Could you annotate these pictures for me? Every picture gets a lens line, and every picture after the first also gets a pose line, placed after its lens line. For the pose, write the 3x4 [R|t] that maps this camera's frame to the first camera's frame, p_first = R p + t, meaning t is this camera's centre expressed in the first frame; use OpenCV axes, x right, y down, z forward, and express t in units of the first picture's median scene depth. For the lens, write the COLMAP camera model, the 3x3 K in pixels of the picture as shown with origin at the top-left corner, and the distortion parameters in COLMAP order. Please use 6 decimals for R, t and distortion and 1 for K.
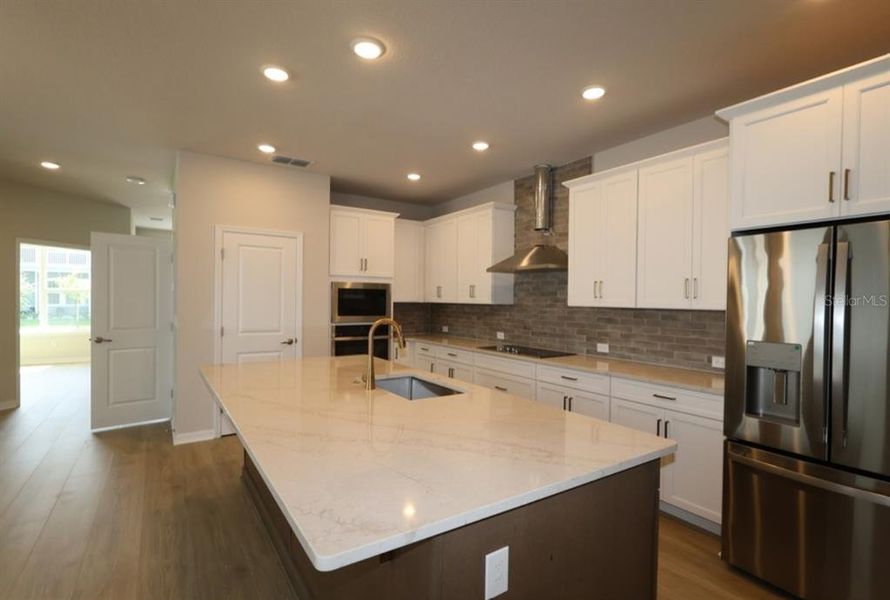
lens RADIAL K [[430.4, 0, 445.0], [0, 430.4, 300.0], [0, 0, 1]] dist [0.002192, 0.000164]
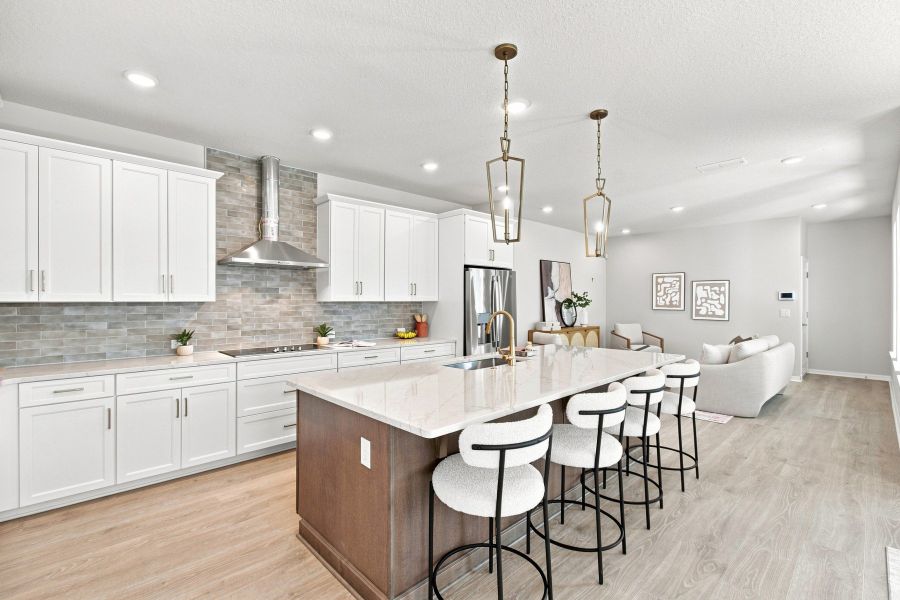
lens RADIAL K [[413.8, 0, 439.4], [0, 413.8, 302.9], [0, 0, 1]] dist [-0.029992, 0.029163]
pose [[-0.166720, -0.016574, 0.985865, -0.818604], [0.000146, 0.999858, 0.016834, -0.000501], [-0.986004, 0.002951, -0.166694, 0.855091]]
